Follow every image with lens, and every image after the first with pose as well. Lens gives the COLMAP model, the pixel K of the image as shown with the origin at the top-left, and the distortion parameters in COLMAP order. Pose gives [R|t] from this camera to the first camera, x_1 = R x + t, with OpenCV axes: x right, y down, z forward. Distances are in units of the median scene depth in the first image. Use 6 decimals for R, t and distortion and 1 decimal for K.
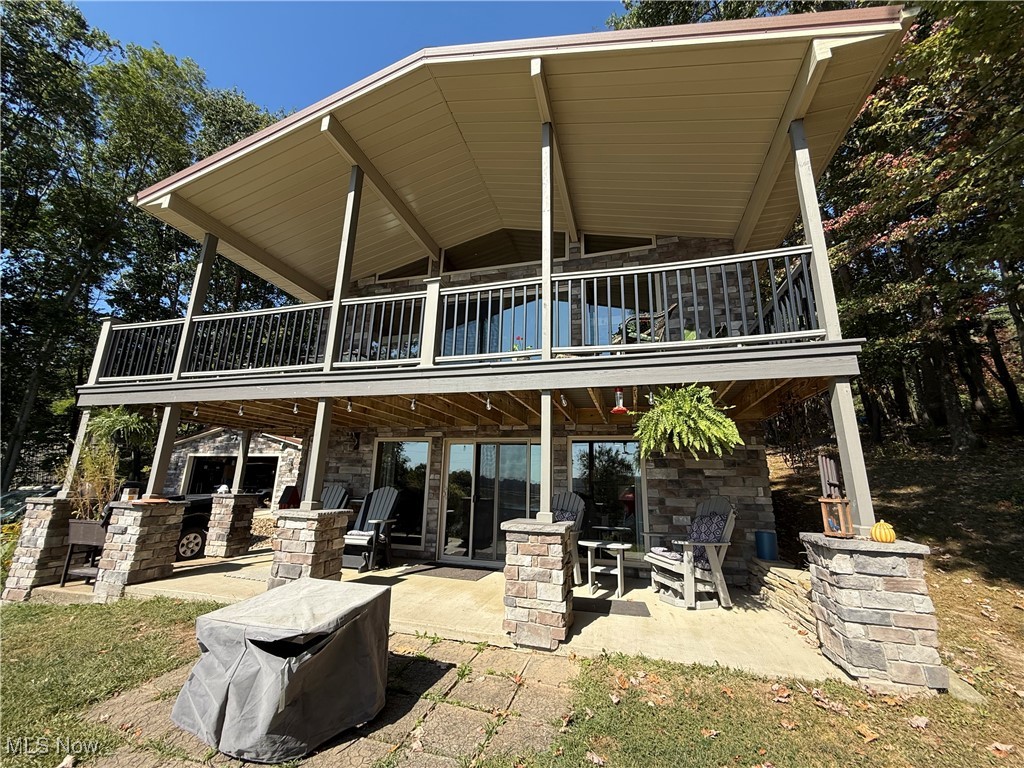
lens RADIAL K [[409.4, 0, 509.3], [0, 409.4, 385.0], [0, 0, 1]] dist [0.003083, 0.000700]
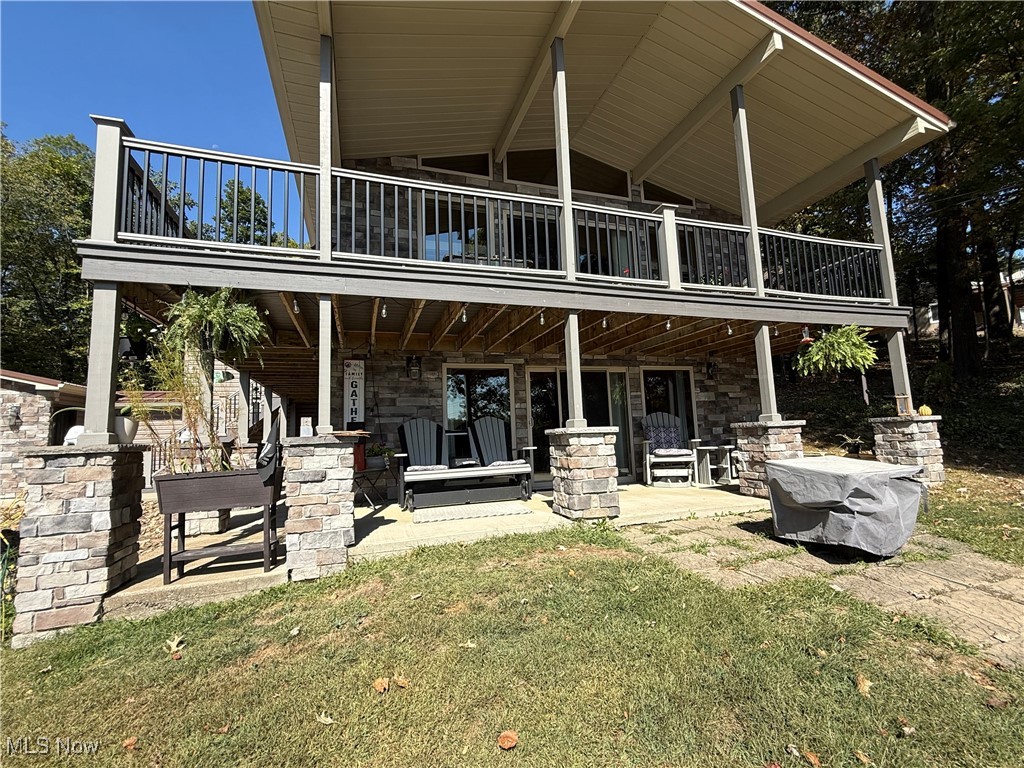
lens RADIAL K [[458.1, 0, 510.7], [0, 458.1, 384.6], [0, 0, 1]] dist [0.003222, 0.000165]
pose [[0.820263, 0.007810, 0.571933, -1.125623], [-0.075942, 0.992542, 0.095362, 0.107200], [-0.566923, -0.121655, 0.814738, 0.219789]]
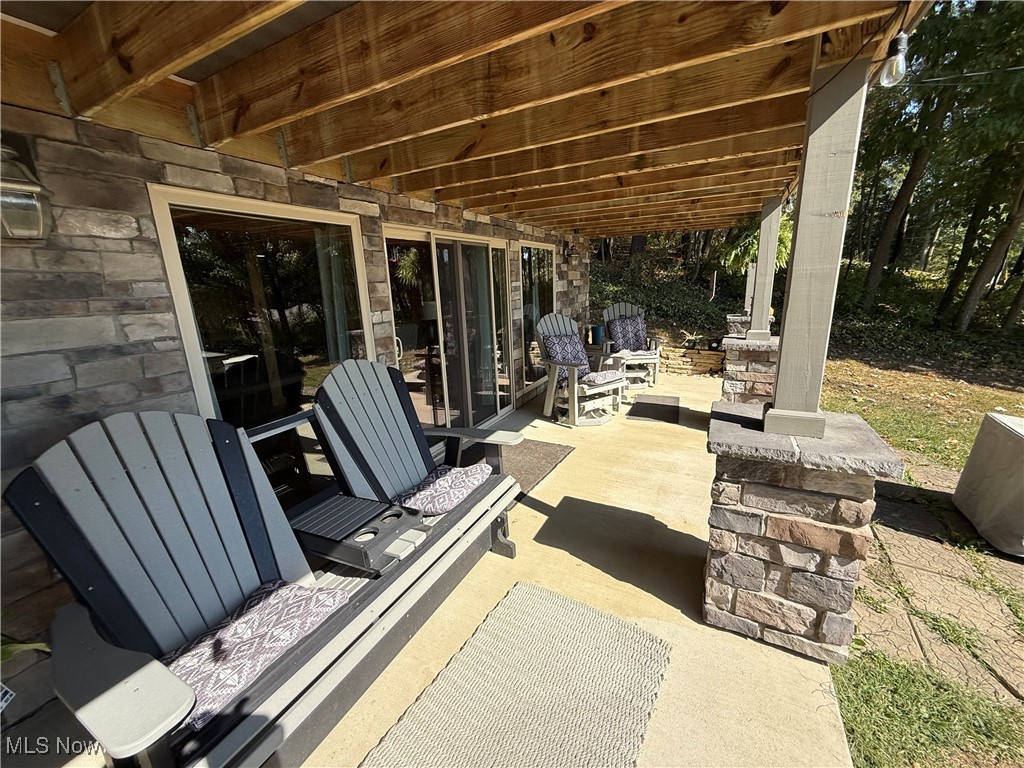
lens RADIAL K [[409.4, 0, 509.3], [0, 409.4, 385.0], [0, 0, 1]] dist [0.003083, 0.000700]
pose [[0.197451, -0.273402, 0.941416, -0.806018], [-0.187765, 0.931995, 0.310048, 0.185999], [-0.962163, -0.237984, 0.132688, 1.114275]]
